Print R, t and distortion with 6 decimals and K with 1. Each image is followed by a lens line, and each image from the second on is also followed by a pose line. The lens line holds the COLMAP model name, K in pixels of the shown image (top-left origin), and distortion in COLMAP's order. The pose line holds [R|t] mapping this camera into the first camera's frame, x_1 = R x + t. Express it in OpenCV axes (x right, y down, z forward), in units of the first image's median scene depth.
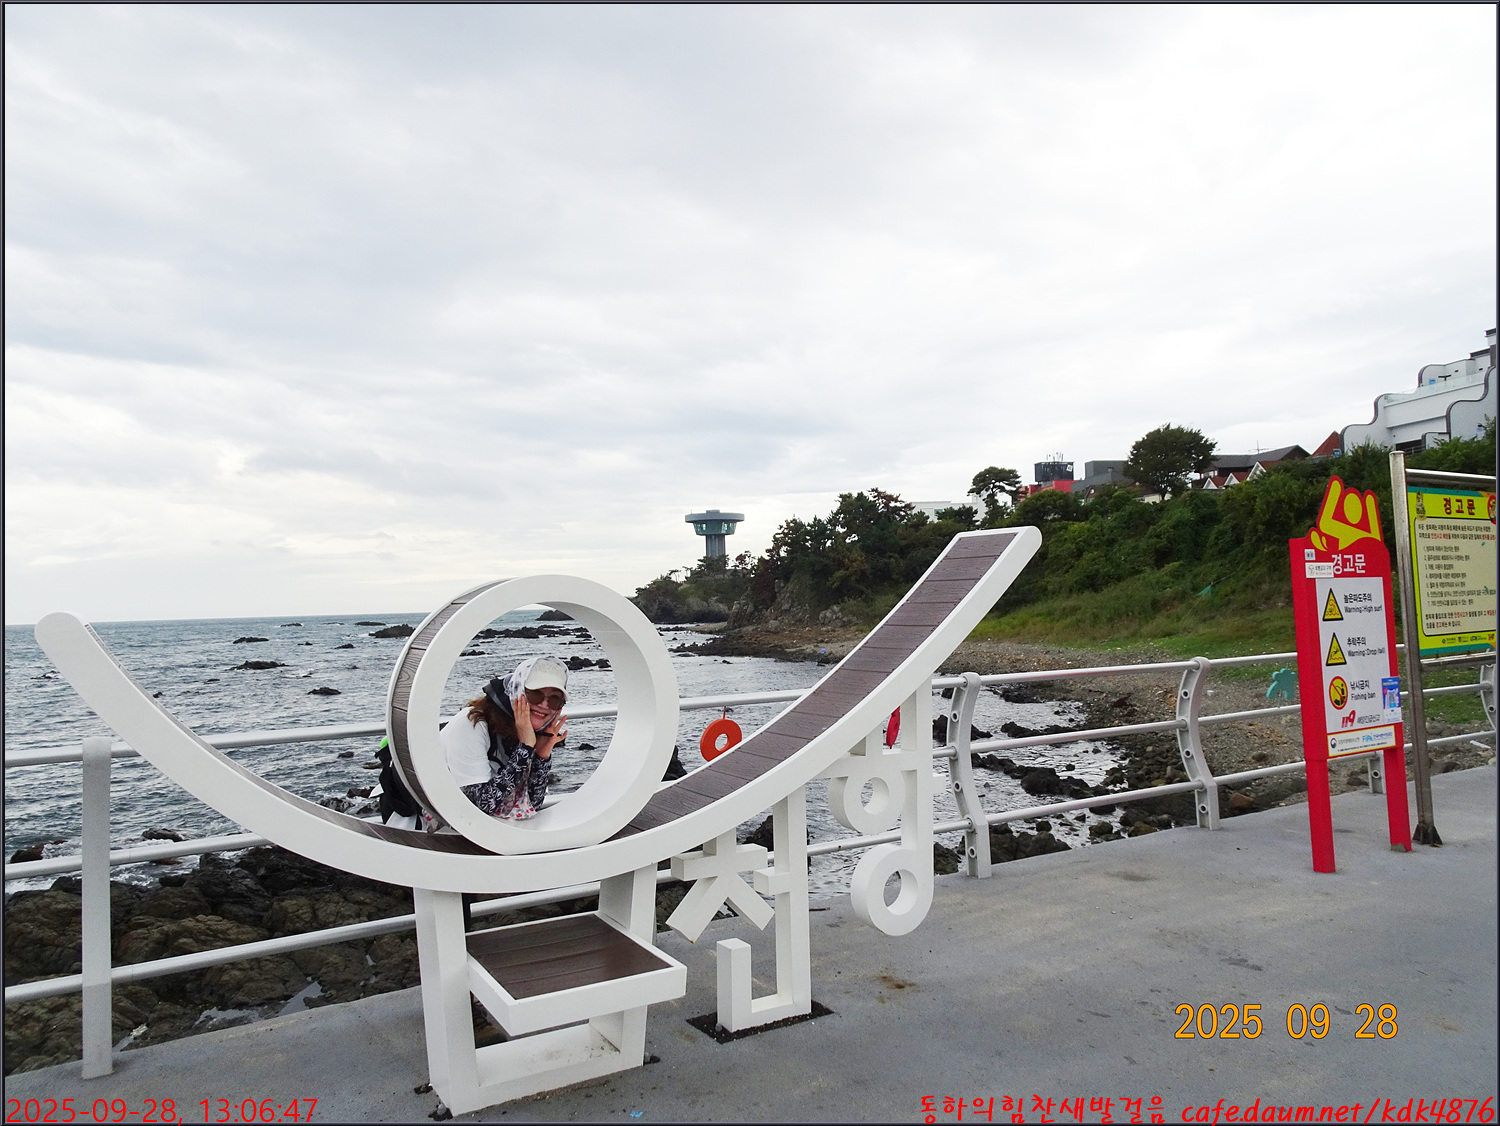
lens RADIAL K [[1061.7, 0, 755.4], [0, 1061.7, 579.2], [0, 0, 1]] dist [0.029120, -0.010418]
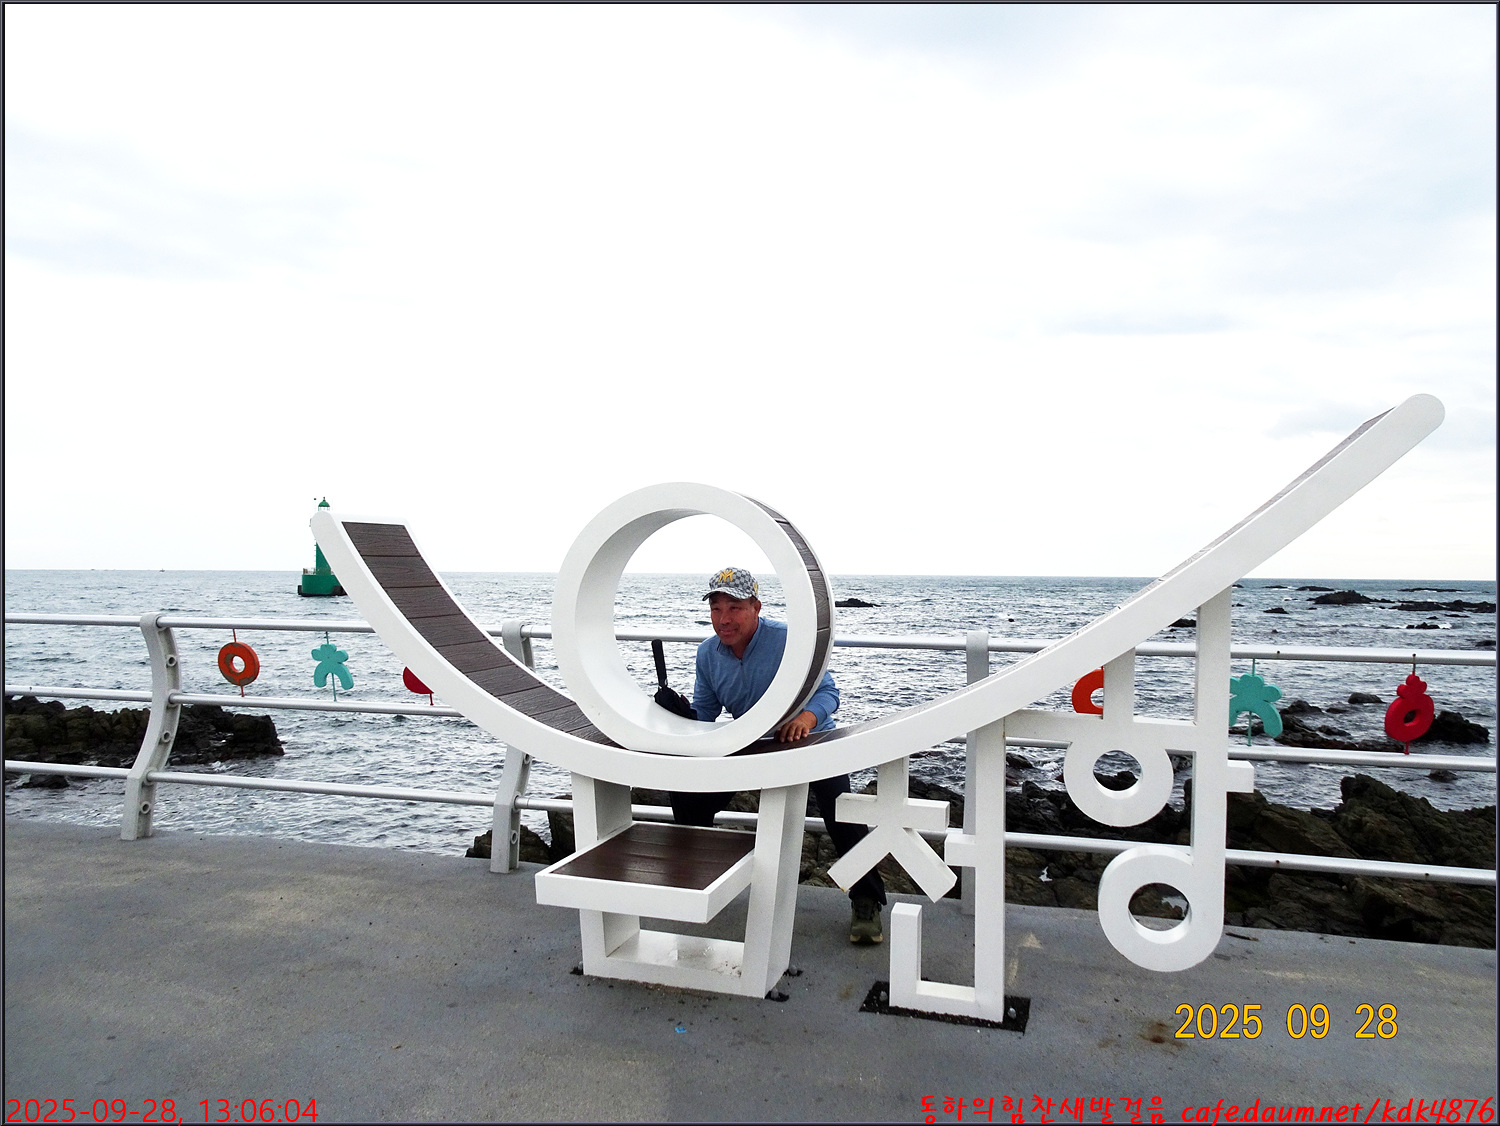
lens RADIAL K [[1061.7, 0, 759.7], [0, 1061.7, 570.6], [0, 0, 1]] dist [0.029120, -0.010418]
pose [[0.674290, 0.030549, -0.737835, 0.143742], [-0.009931, 0.999429, 0.032305, 0.011176], [0.738400, -0.014456, 0.674208, 0.090476]]
